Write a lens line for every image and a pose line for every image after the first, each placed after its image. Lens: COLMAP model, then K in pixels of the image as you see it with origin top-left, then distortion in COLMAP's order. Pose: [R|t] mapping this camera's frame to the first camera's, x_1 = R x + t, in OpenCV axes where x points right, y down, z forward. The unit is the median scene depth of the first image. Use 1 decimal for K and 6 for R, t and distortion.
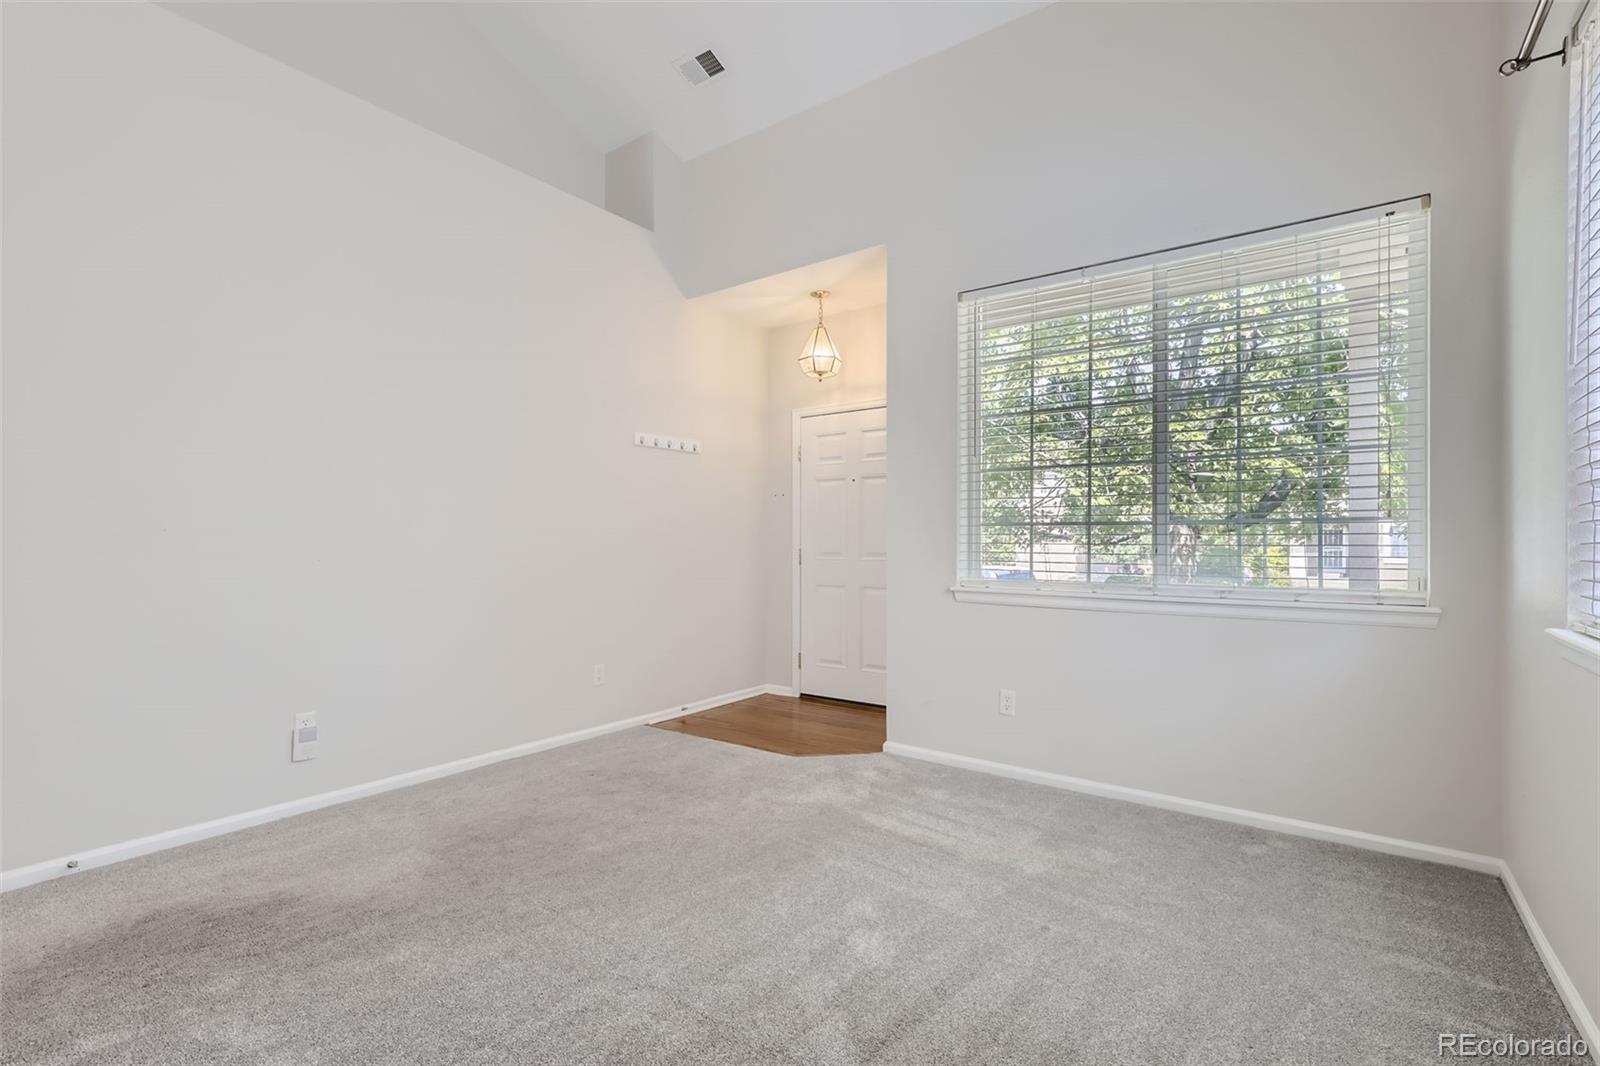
lens RADIAL K [[731.0, 0, 803.7], [0, 731.0, 537.7], [0, 0, 1]] dist [-0.004642, 0.004137]
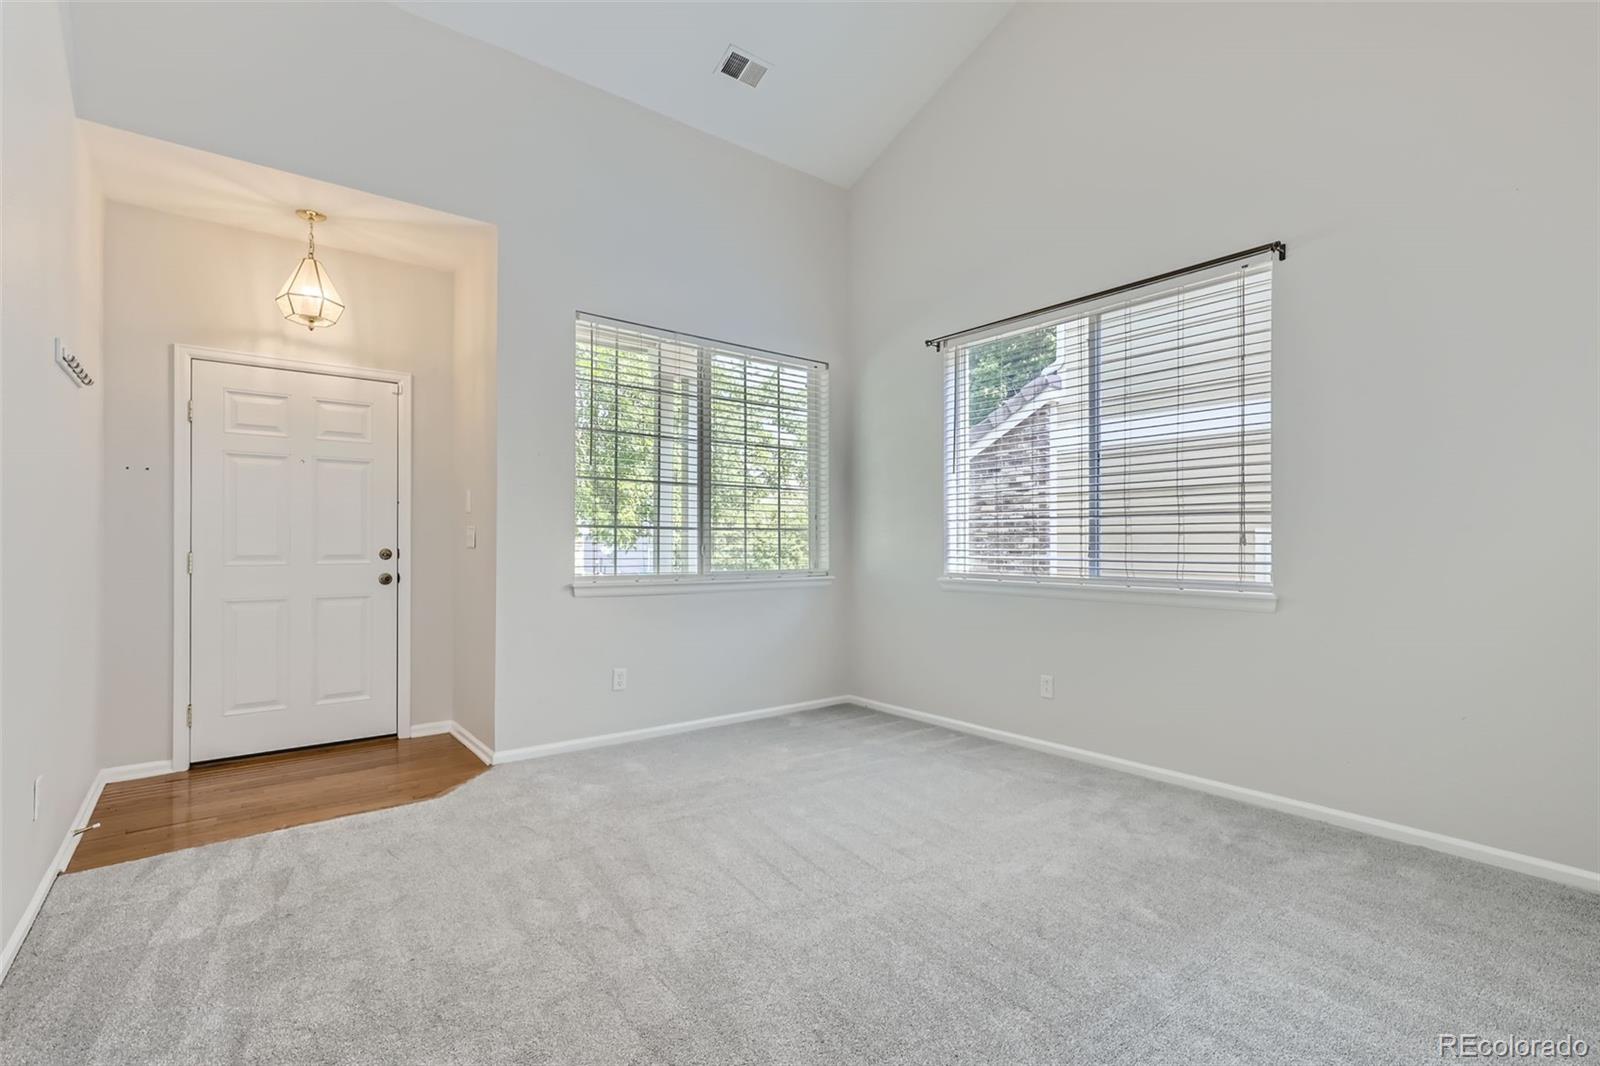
lens RADIAL K [[731.0, 0, 807.9], [0, 731.0, 535.8], [0, 0, 1]] dist [-0.004642, 0.004137]
pose [[0.263882, 0.006044, 0.964536, -0.669653], [-0.008094, 0.999959, -0.004051, -0.001114], [-0.964521, -0.006738, 0.263920, 0.350754]]
